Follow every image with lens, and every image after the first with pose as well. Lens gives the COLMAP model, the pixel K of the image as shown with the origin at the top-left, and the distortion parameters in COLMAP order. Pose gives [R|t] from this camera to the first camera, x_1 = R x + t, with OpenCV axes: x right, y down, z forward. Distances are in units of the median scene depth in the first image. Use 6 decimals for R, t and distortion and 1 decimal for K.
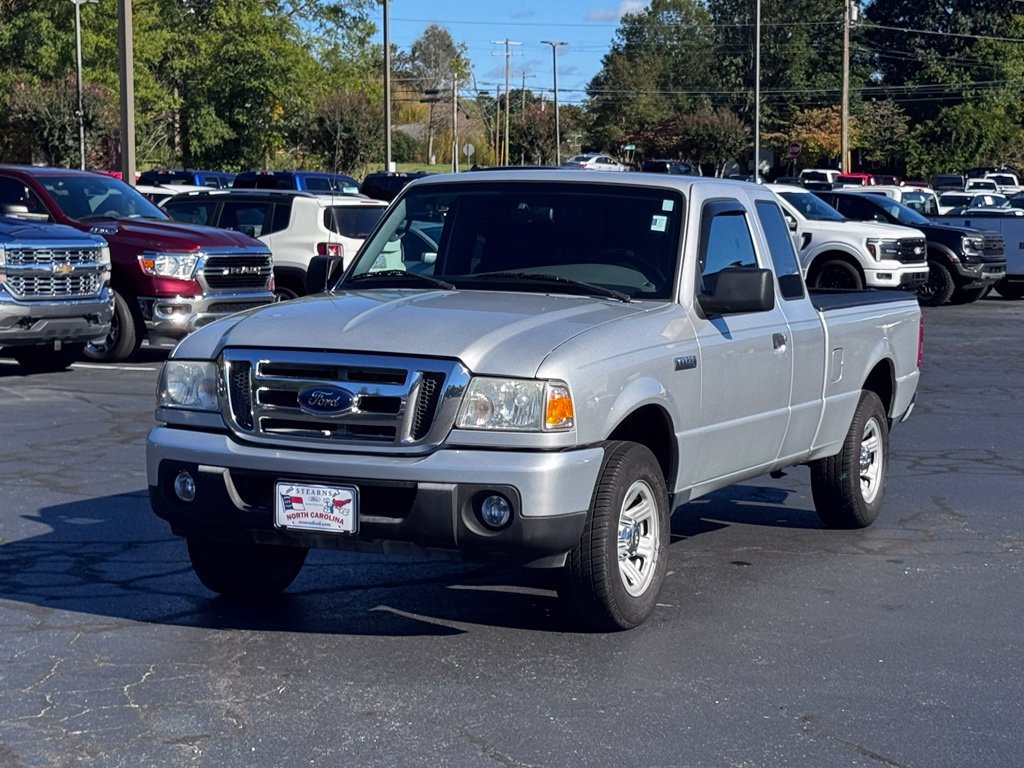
lens RADIAL K [[2240.1, 0, 512.0], [0, 2240.1, 384.0], [0, 0, 1]] dist [0.138279, 0.216293]
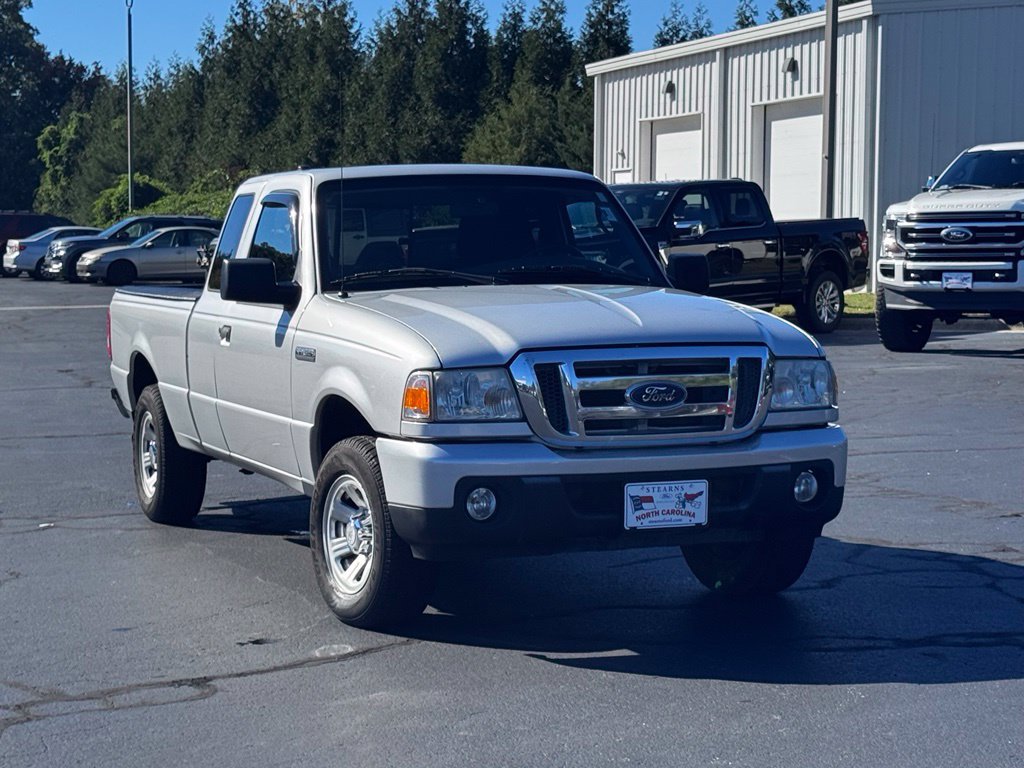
lens RADIAL K [[2240.1, 0, 512.0], [0, 2240.1, 384.0], [0, 0, 1]] dist [0.138279, 0.216293]
pose [[0.692266, -0.071251, 0.718117, -0.786149], [0.073805, 0.996886, 0.027762, -0.027968], [-0.717859, 0.033782, 0.695369, 0.343396]]
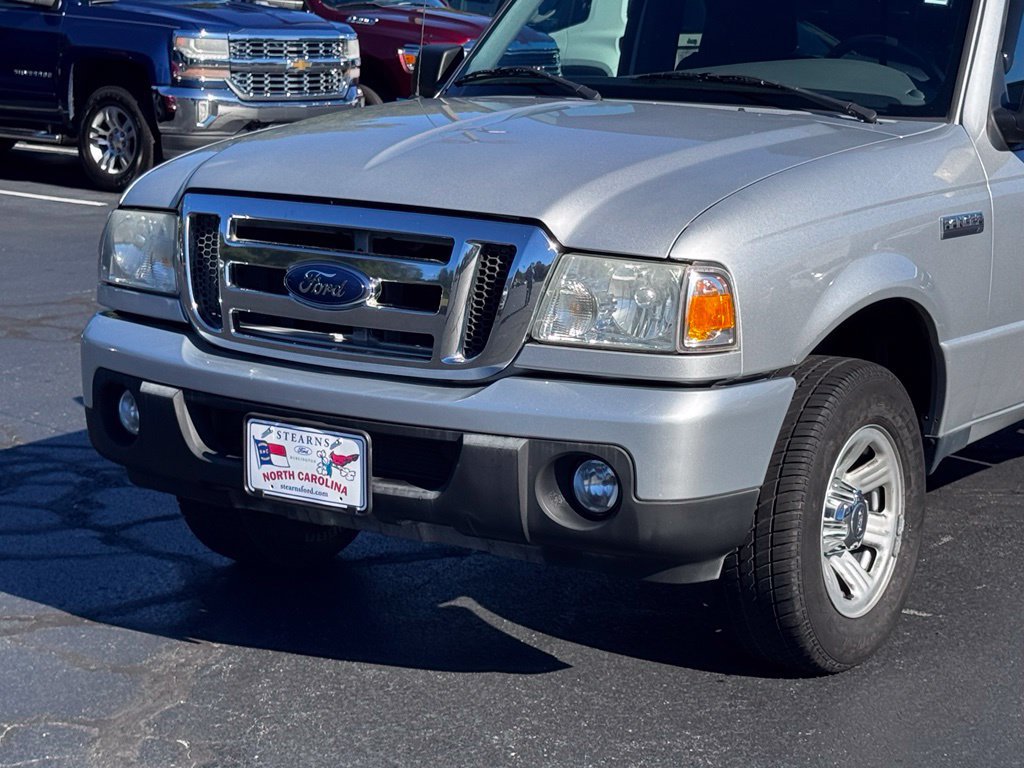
lens RADIAL K [[2240.1, 0, 512.0], [0, 2240.1, 384.0], [0, 0, 1]] dist [0.138279, 0.216293]
pose [[0.985679, 0.031802, -0.165609, 0.061934], [-0.017033, 0.995810, 0.089844, -0.020011], [0.167772, -0.085736, 0.982091, 0.396660]]
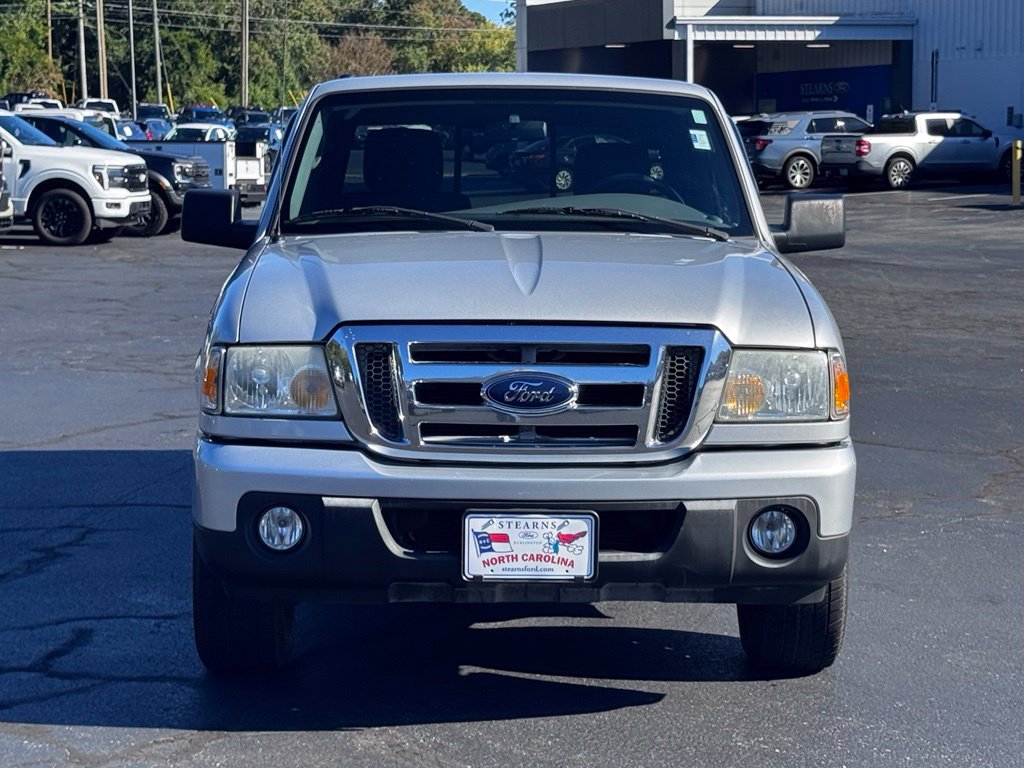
lens RADIAL K [[2240.1, 0, 512.0], [0, 2240.1, 384.0], [0, 0, 1]] dist [0.138279, 0.216293]
pose [[0.903867, -0.054971, 0.424267, -0.365022], [0.041462, 0.998298, 0.041016, -0.023422], [-0.425800, -0.019482, 0.904608, 0.346552]]
